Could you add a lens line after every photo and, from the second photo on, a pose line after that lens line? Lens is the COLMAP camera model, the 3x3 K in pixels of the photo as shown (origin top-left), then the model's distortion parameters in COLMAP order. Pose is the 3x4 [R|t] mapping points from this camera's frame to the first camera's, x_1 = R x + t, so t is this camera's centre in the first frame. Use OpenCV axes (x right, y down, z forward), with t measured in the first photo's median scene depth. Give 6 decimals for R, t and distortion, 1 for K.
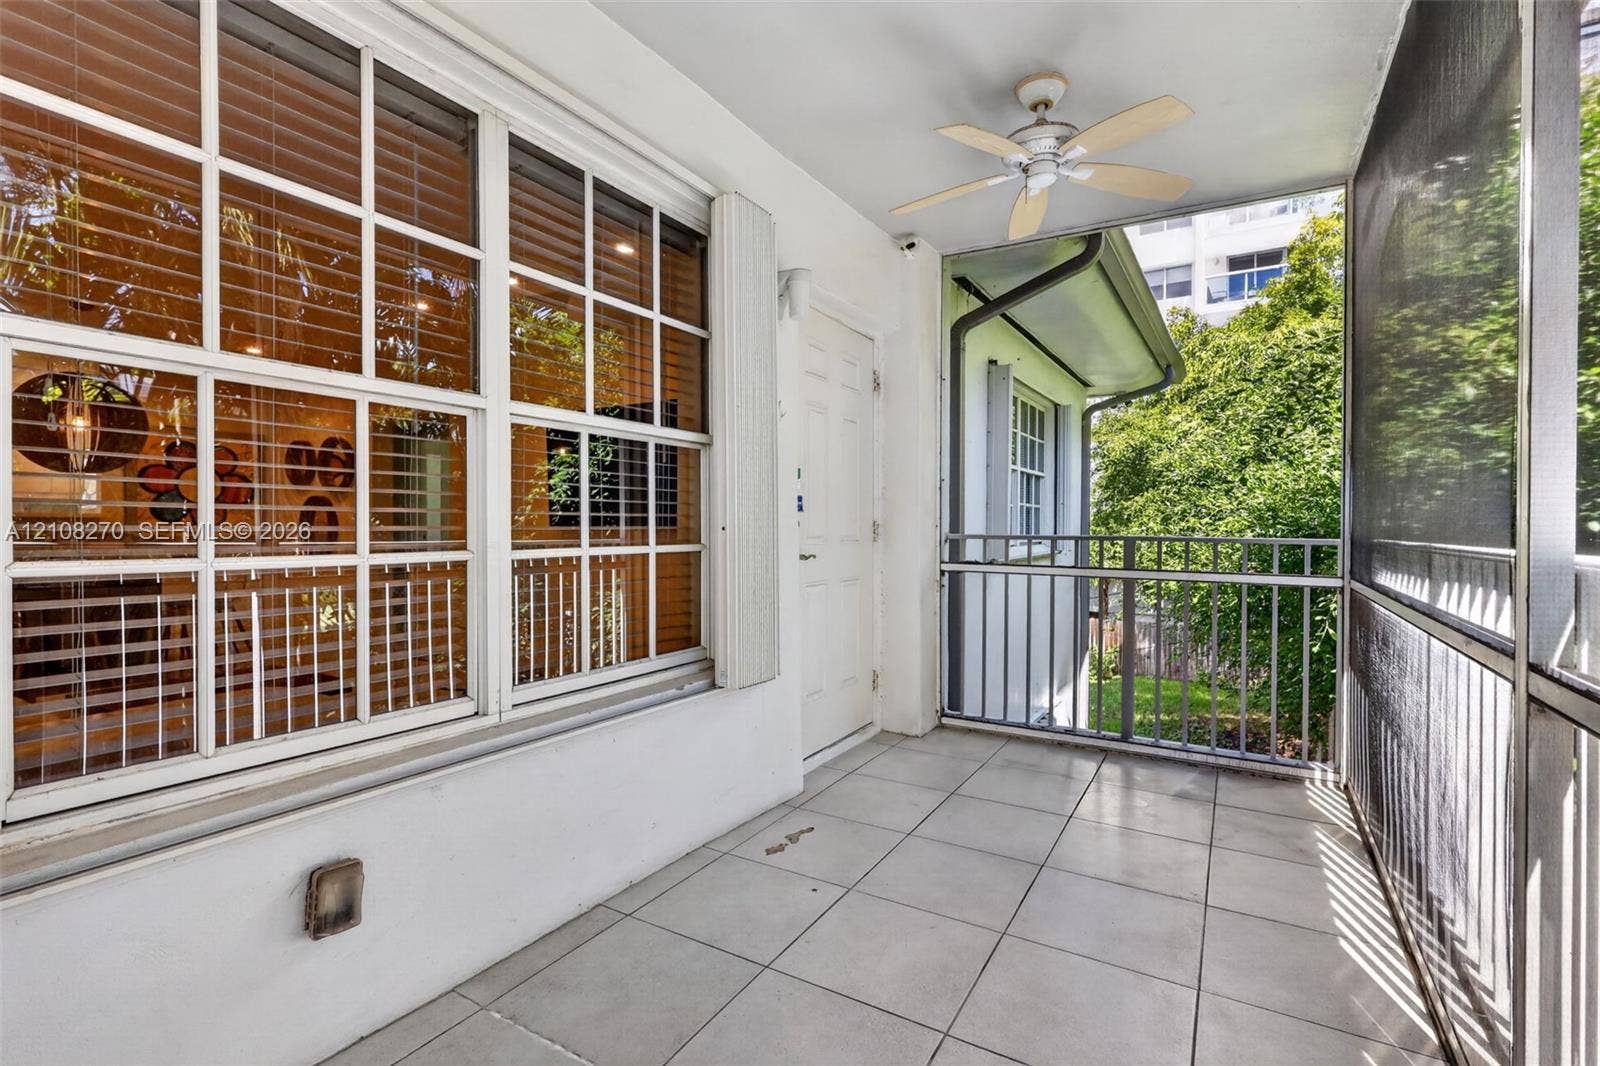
lens RADIAL K [[744.9, 0, 792.7], [0, 744.9, 531.9], [0, 0, 1]] dist [-0.000424, -0.000035]
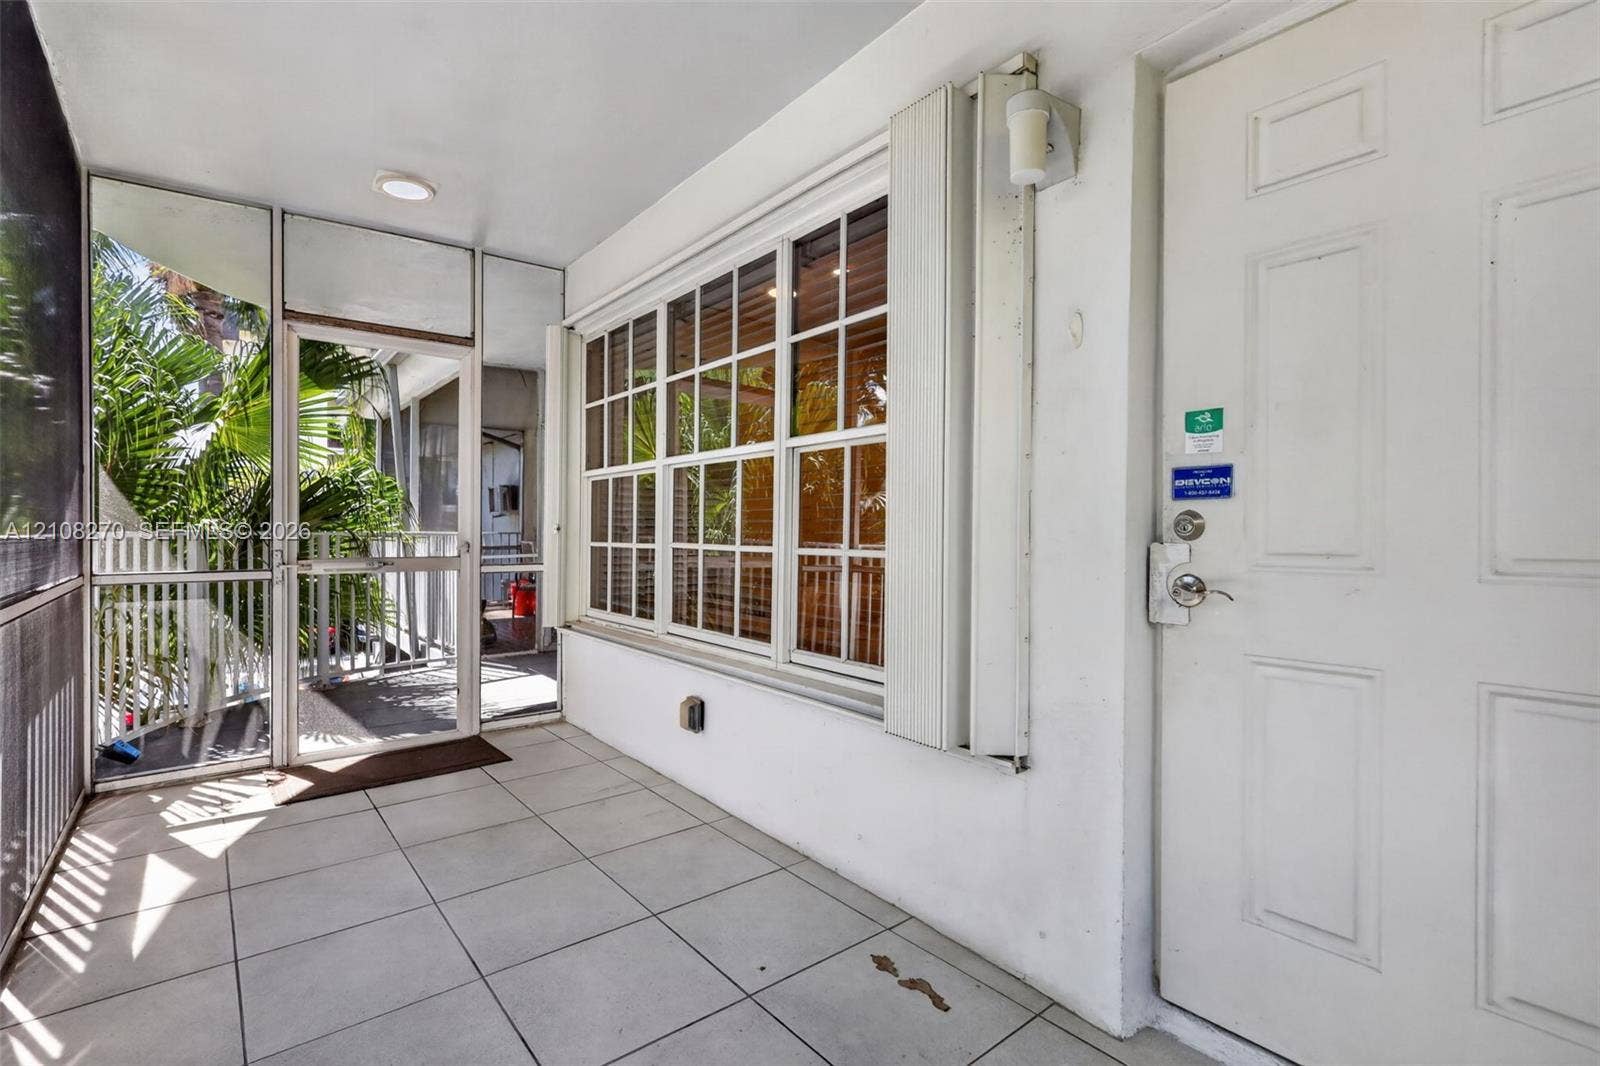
lens RADIAL K [[744.9, 0, 792.7], [0, 744.9, 531.9], [0, 0, 1]] dist [-0.000424, -0.000035]
pose [[-0.354169, -0.005188, -0.935167, 1.017302], [-0.012263, 0.999924, -0.000903, -0.003314], [0.935101, 0.011148, -0.354206, 1.691719]]
